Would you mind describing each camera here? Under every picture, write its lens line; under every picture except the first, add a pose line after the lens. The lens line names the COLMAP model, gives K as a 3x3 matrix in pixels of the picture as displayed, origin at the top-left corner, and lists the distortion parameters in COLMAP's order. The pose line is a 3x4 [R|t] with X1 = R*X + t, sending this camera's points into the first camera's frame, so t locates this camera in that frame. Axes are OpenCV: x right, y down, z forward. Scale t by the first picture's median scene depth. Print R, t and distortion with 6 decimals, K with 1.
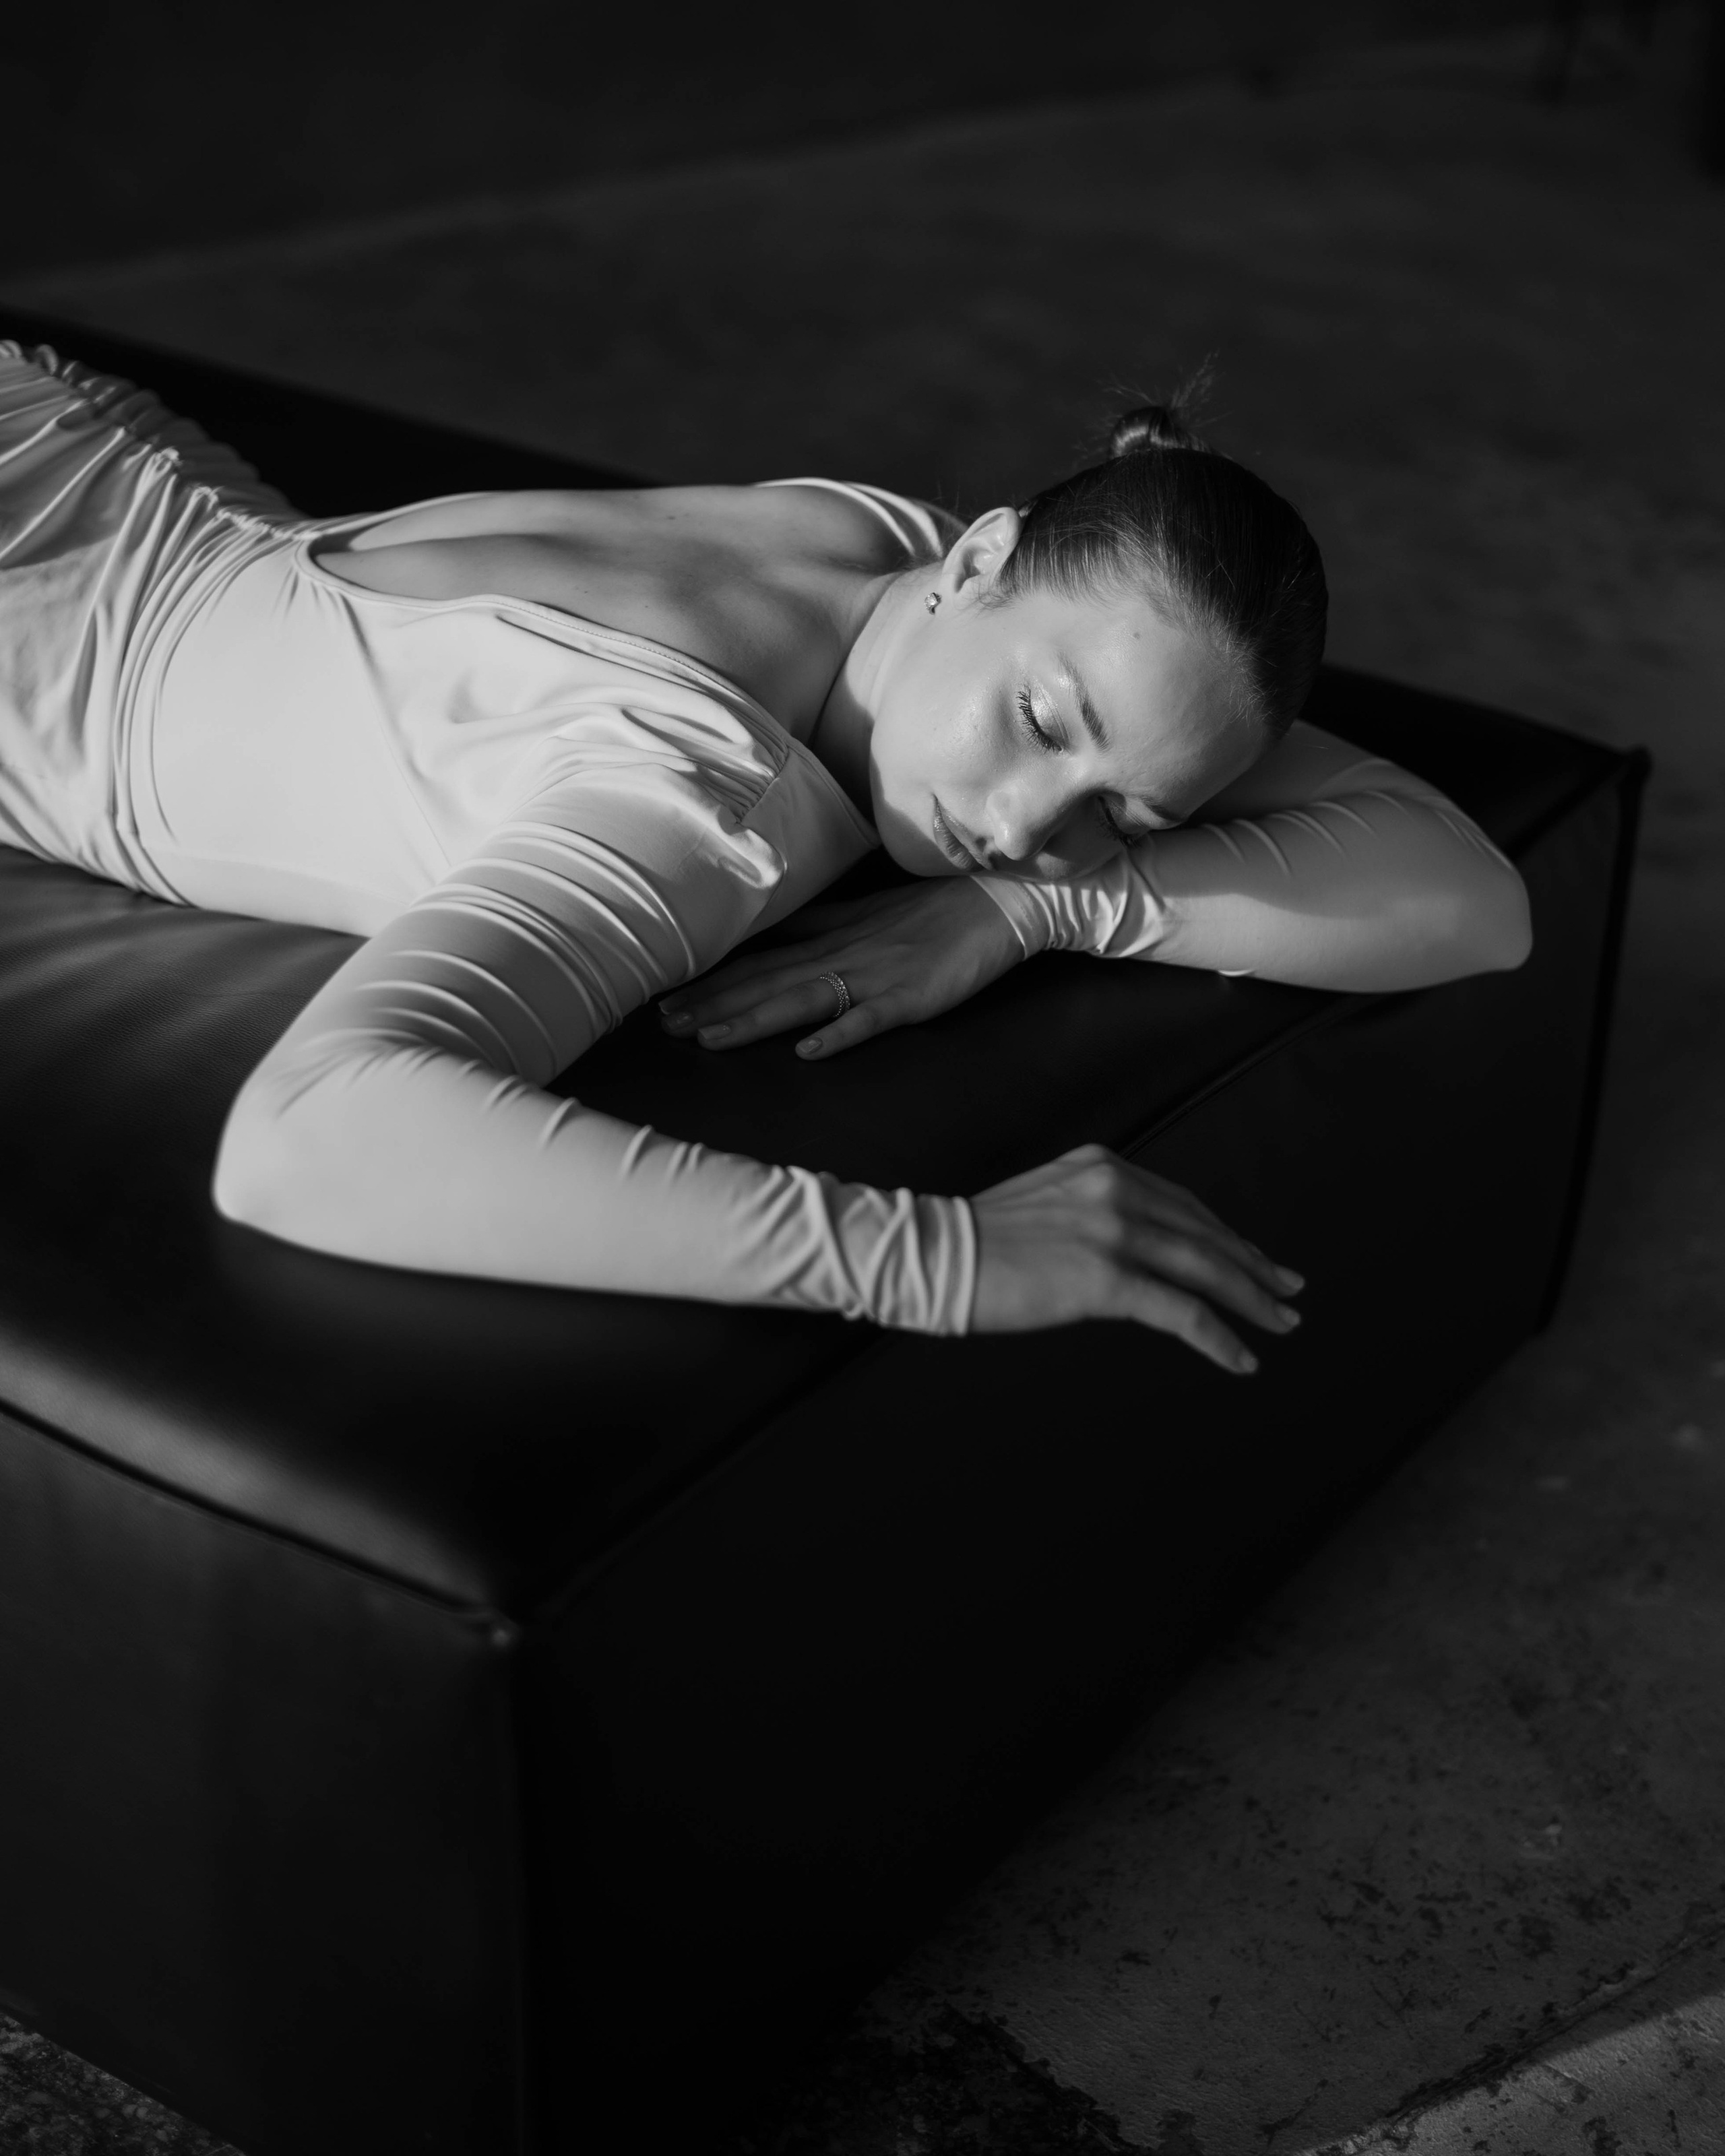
lens RADIAL K [[3875.5, 0, 871.2], [0, 3875.5, 1070.4], [0, 0, 1]] dist [-0.120175, 0.000000]
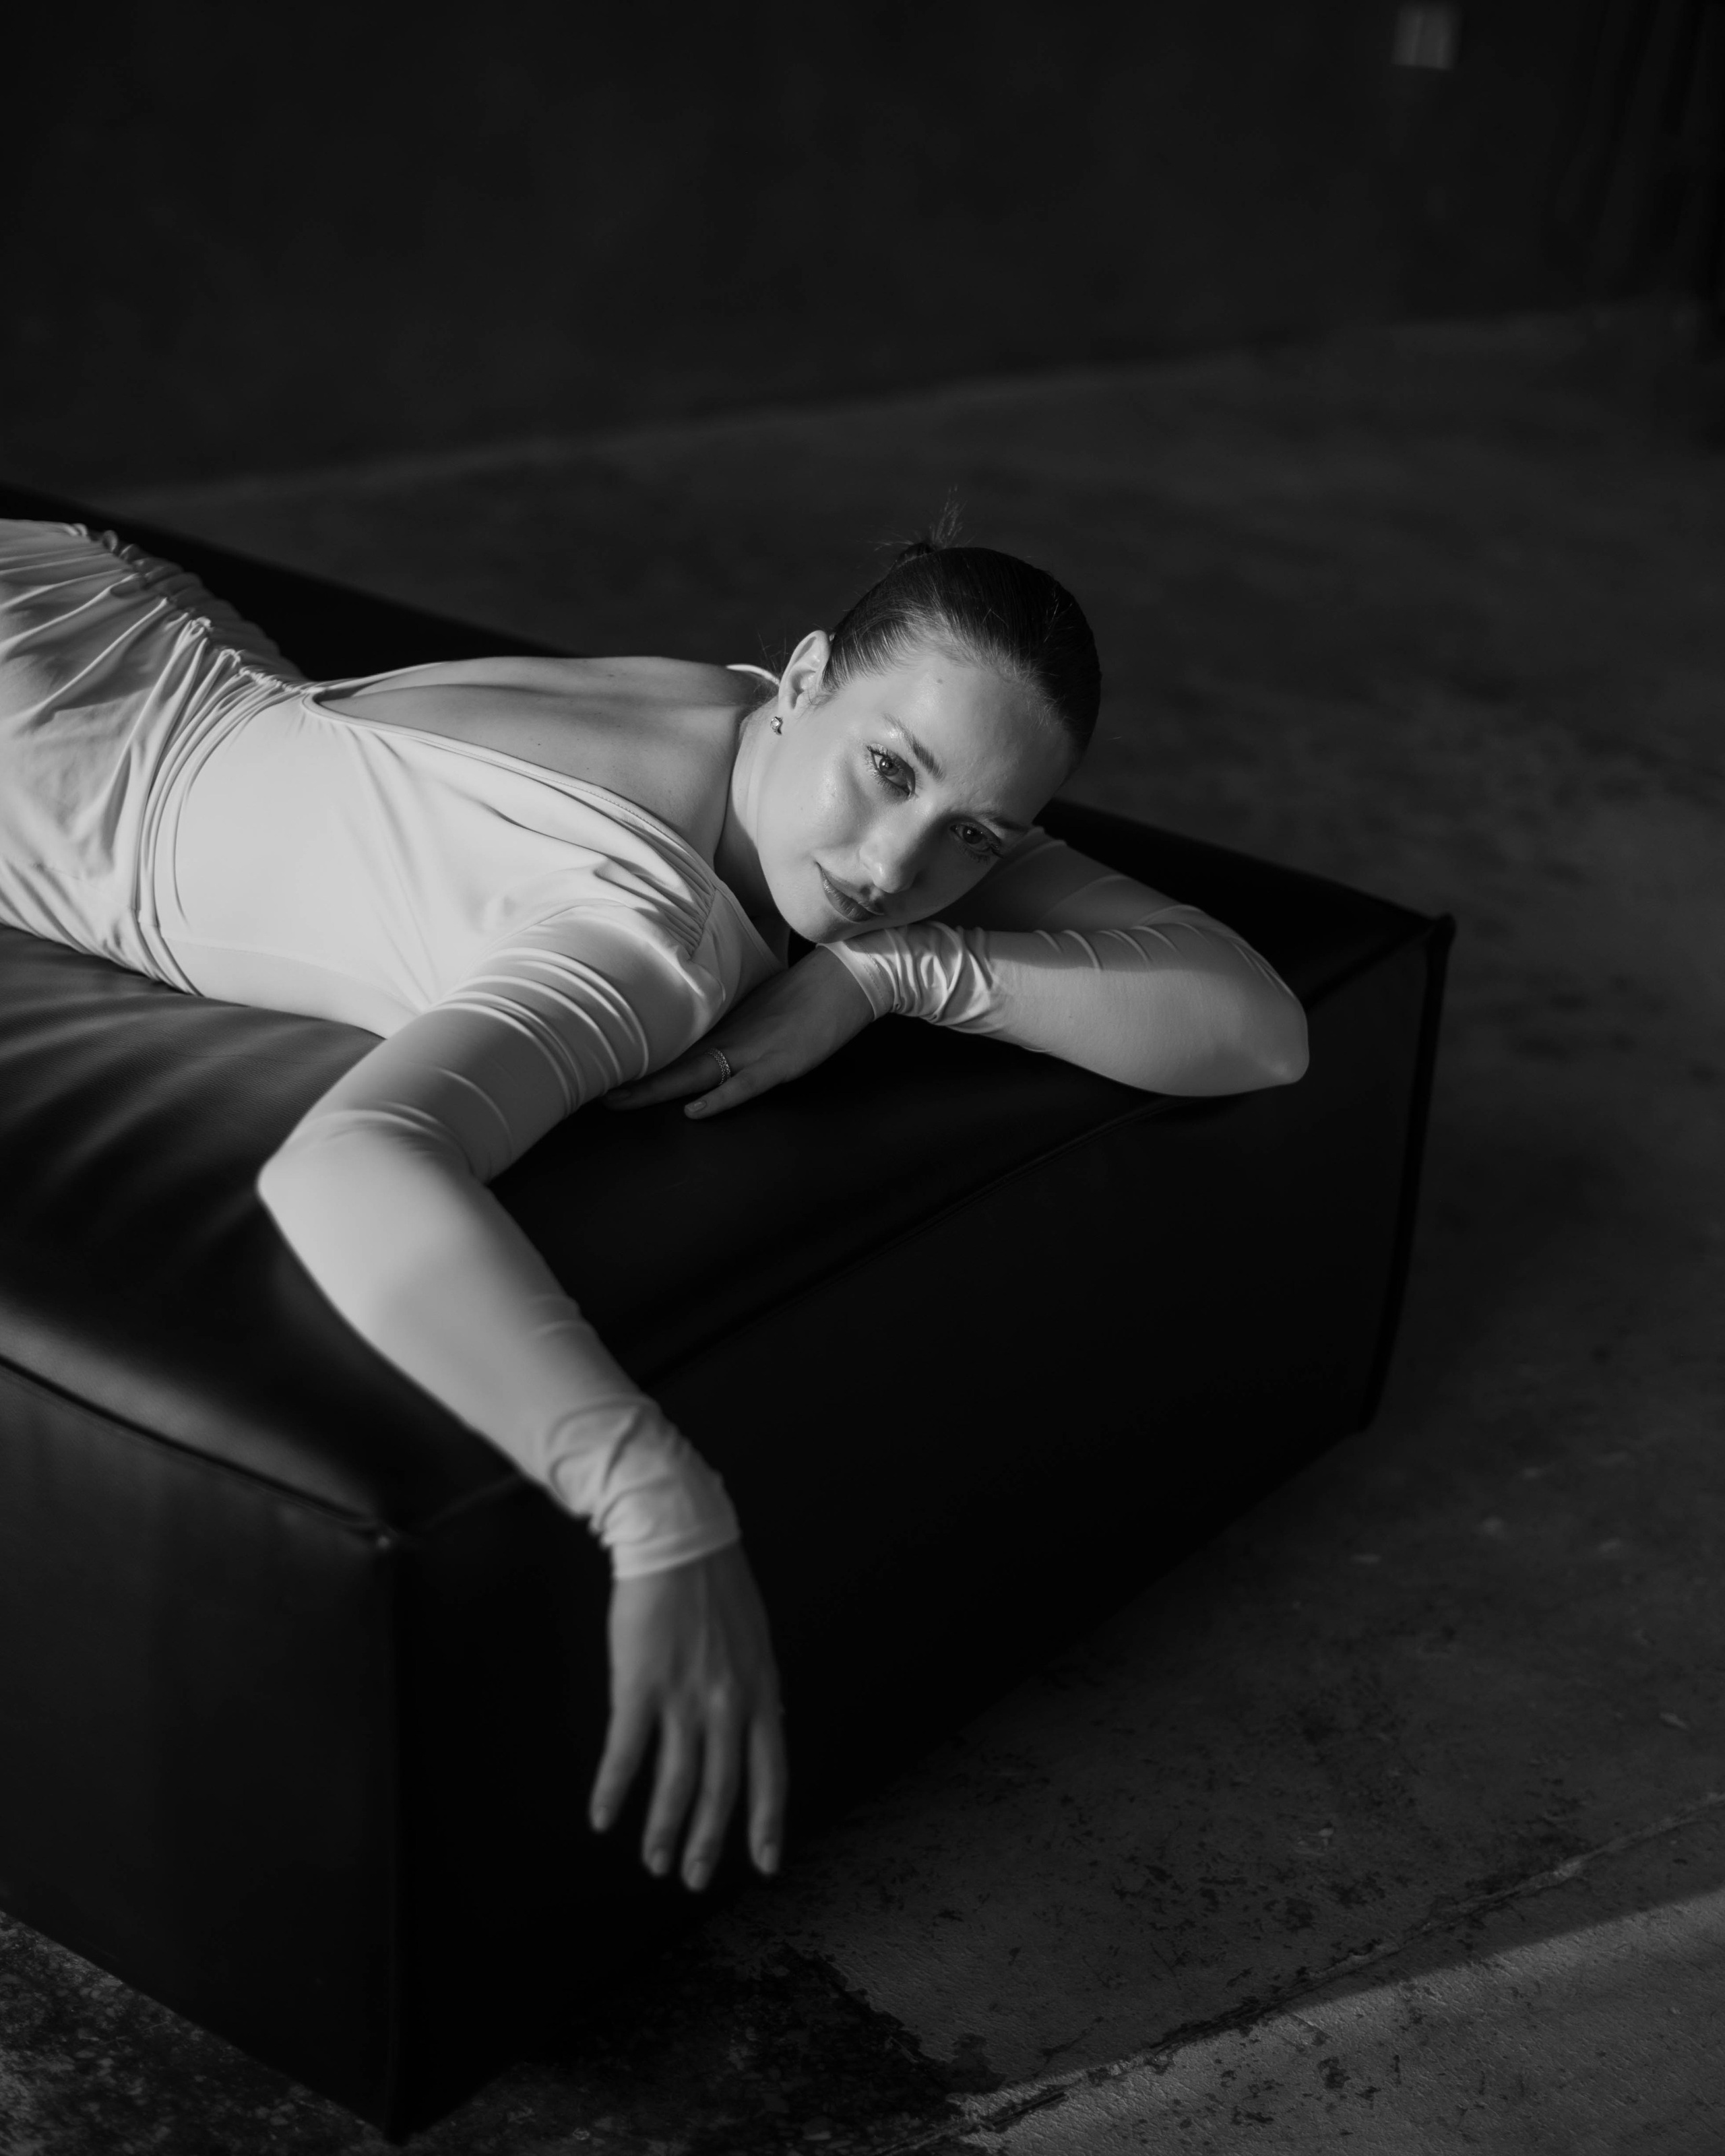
lens RADIAL K [[3875.5, 0, 847.2], [0, 3875.5, 1081.8], [0, 0, 1]] dist [-0.120175, 0.000000]
pose [[0.998729, 0.037486, -0.033705, 0.064259], [-0.039647, 0.997038, -0.065903, 0.054522], [0.031134, 0.067155, 0.997257, -0.175322]]
